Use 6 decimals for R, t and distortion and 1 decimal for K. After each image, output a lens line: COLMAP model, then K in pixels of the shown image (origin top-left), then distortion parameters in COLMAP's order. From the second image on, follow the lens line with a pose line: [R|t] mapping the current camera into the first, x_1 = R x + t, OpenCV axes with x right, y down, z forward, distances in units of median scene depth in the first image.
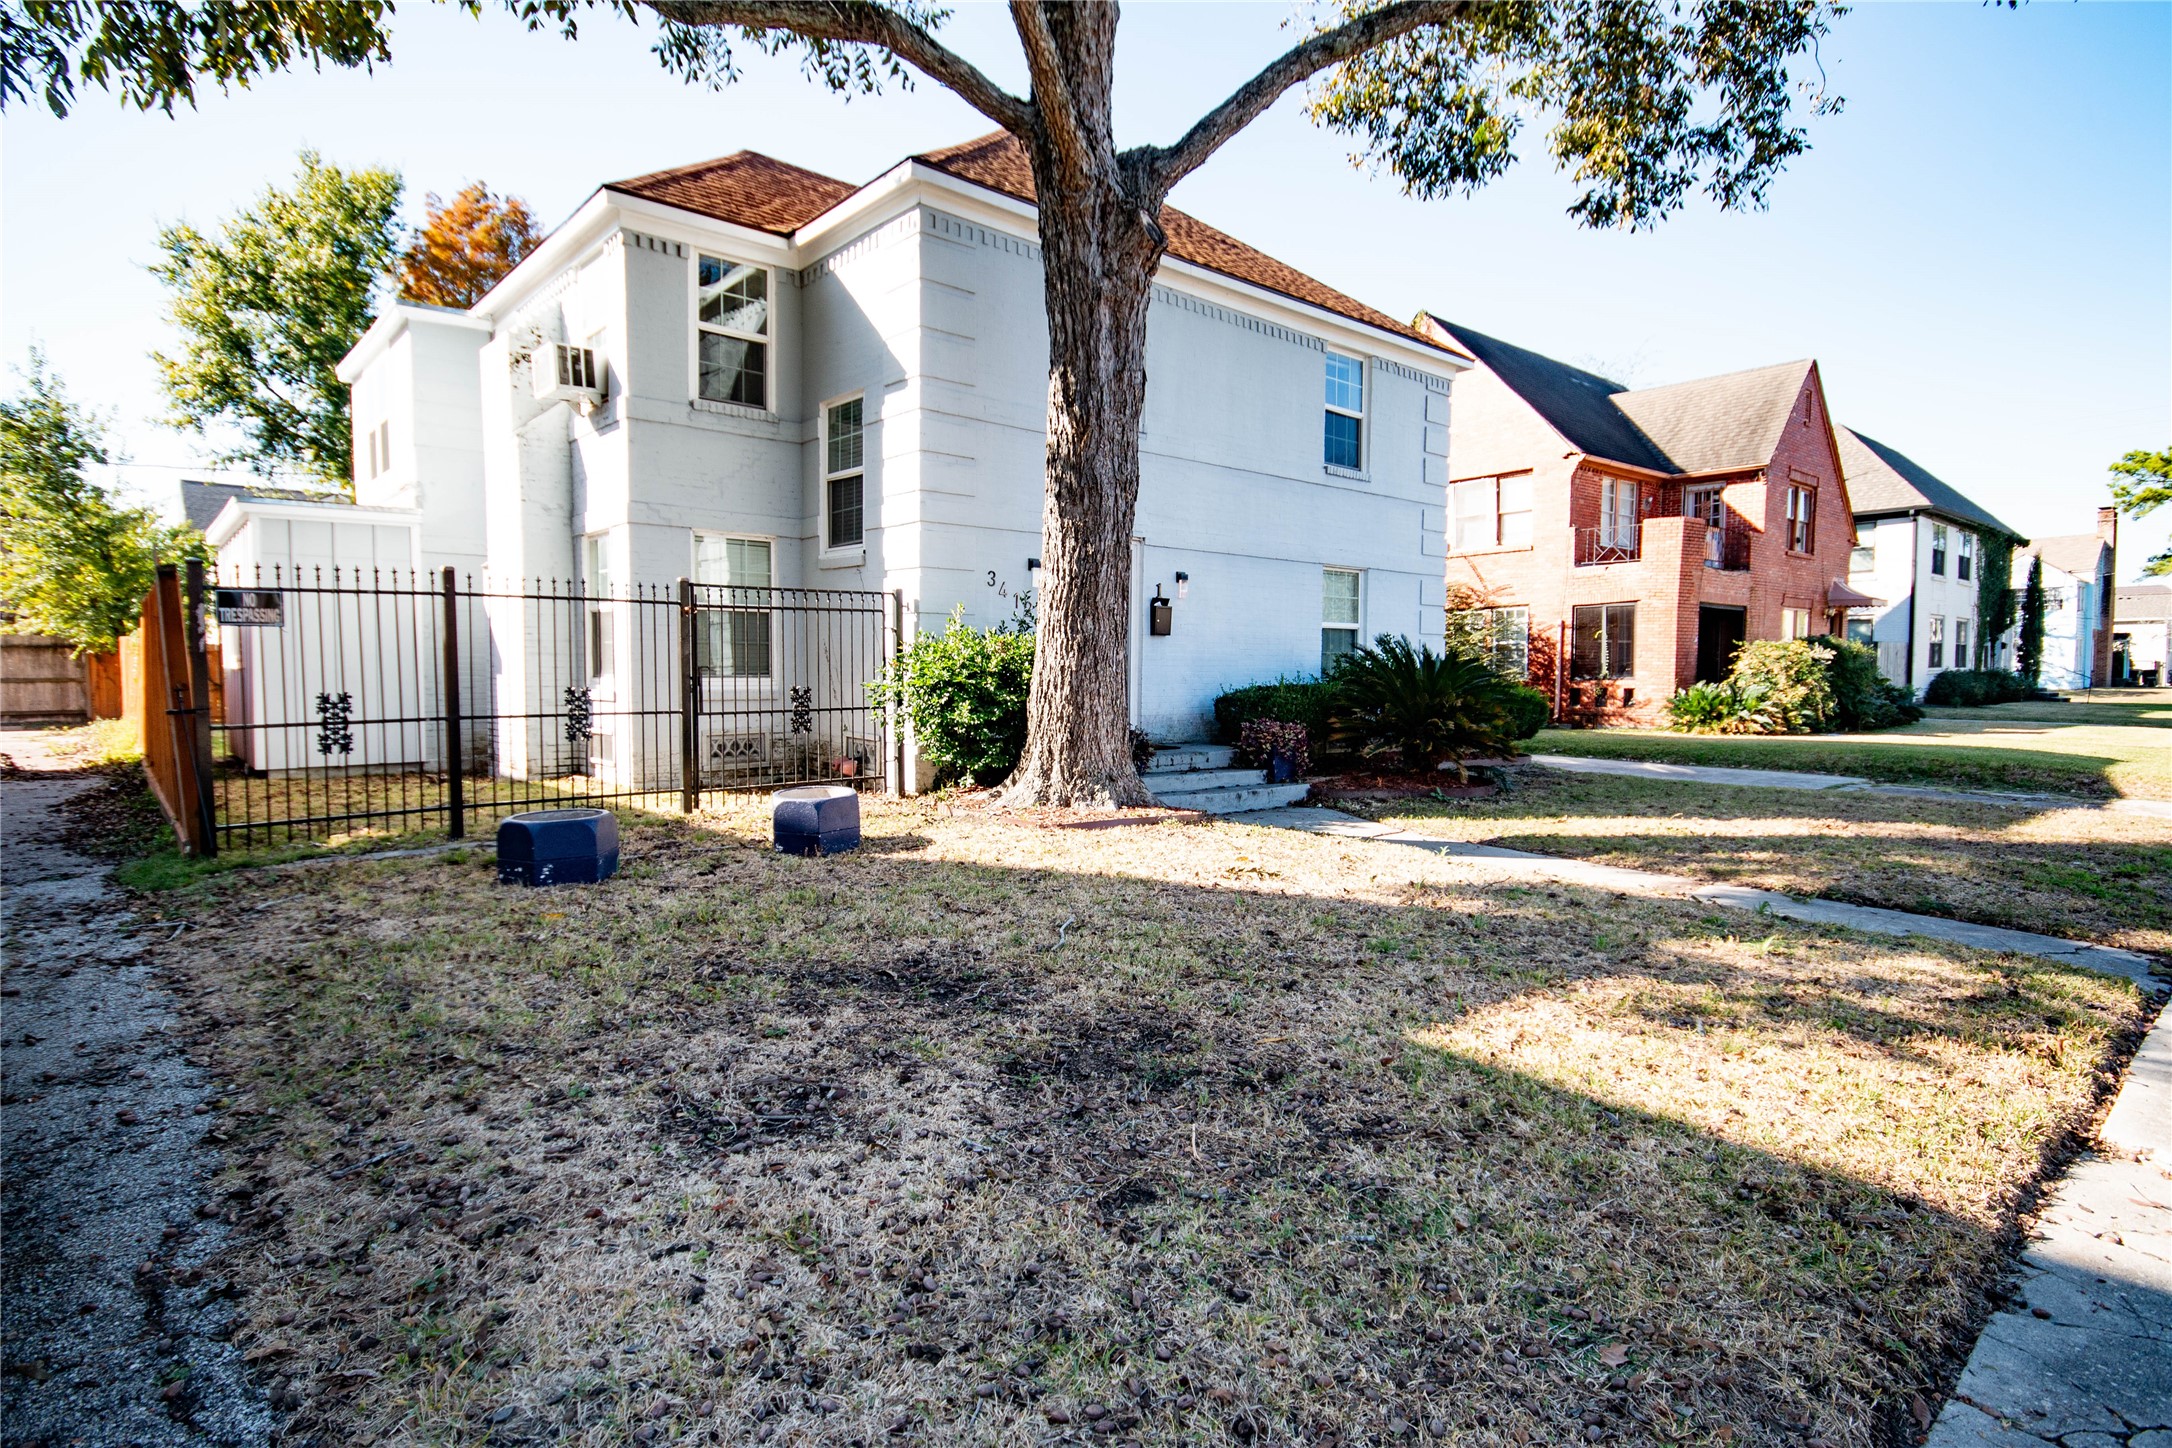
lens RADIAL K [[1113.7, 0, 1083.7], [0, 1113.7, 732.7], [0, 0, 1]] dist [0.000059, 0.000039]
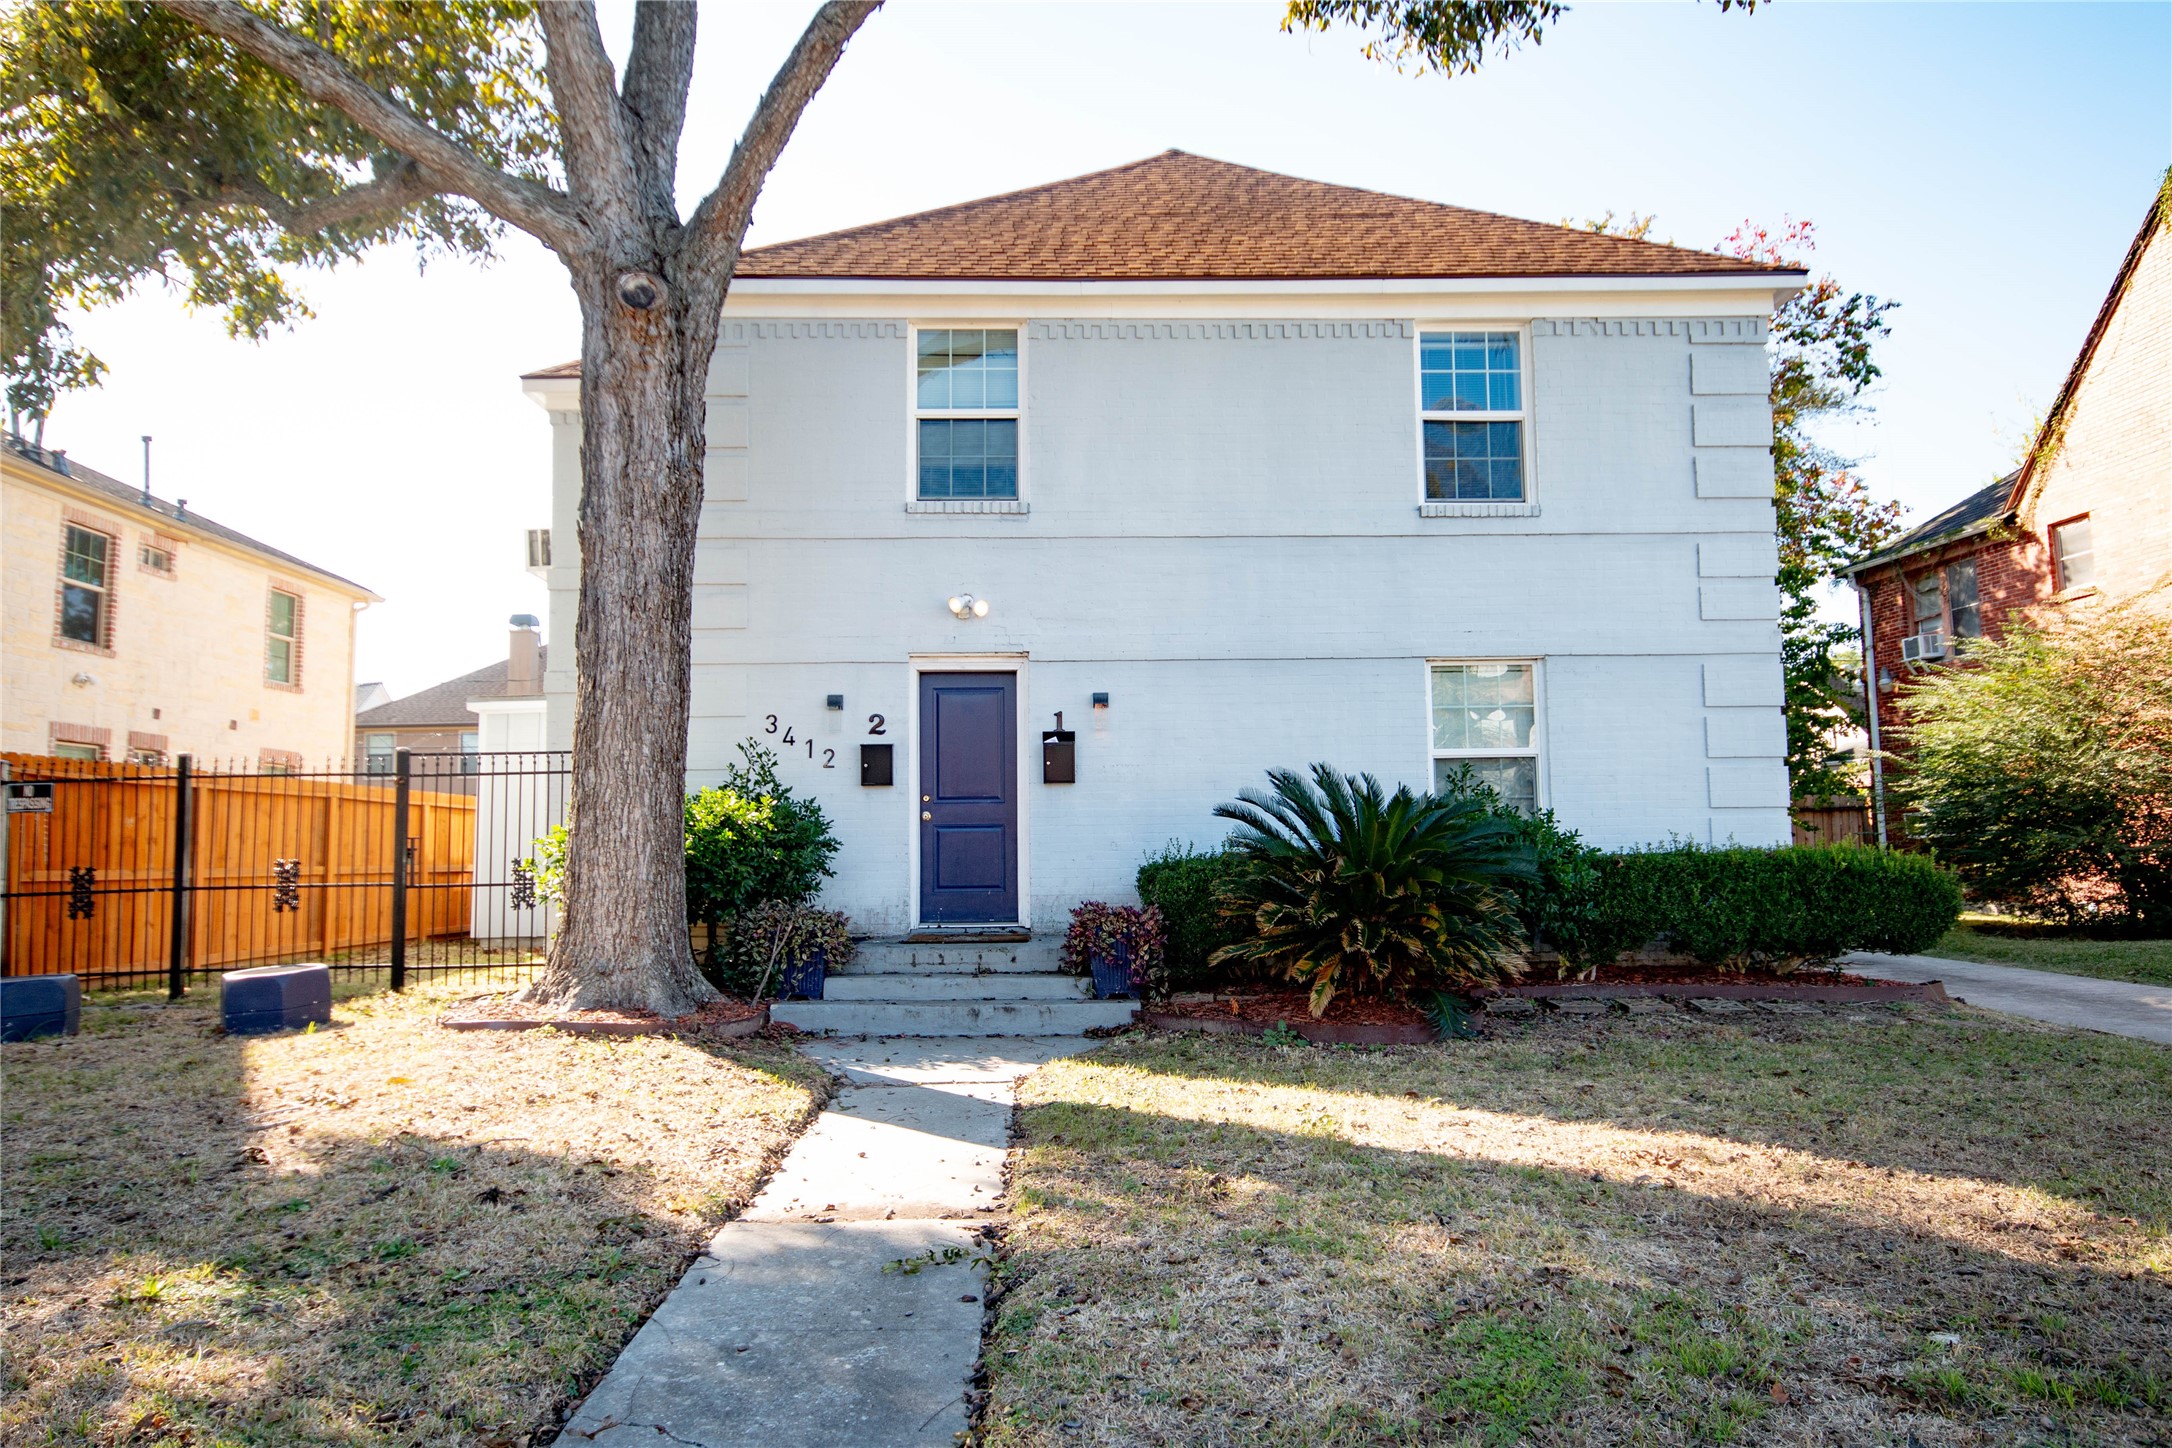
lens RADIAL K [[1469.5, 0, 1085.1], [0, 1469.5, 723.9], [0, 0, 1]] dist [0.001703, -0.000352]
pose [[0.781407, -0.065493, -0.620575, 0.669857], [-0.019559, 0.991418, -0.129259, -0.003286], [0.623715, 0.113142, 0.773420, 0.278820]]
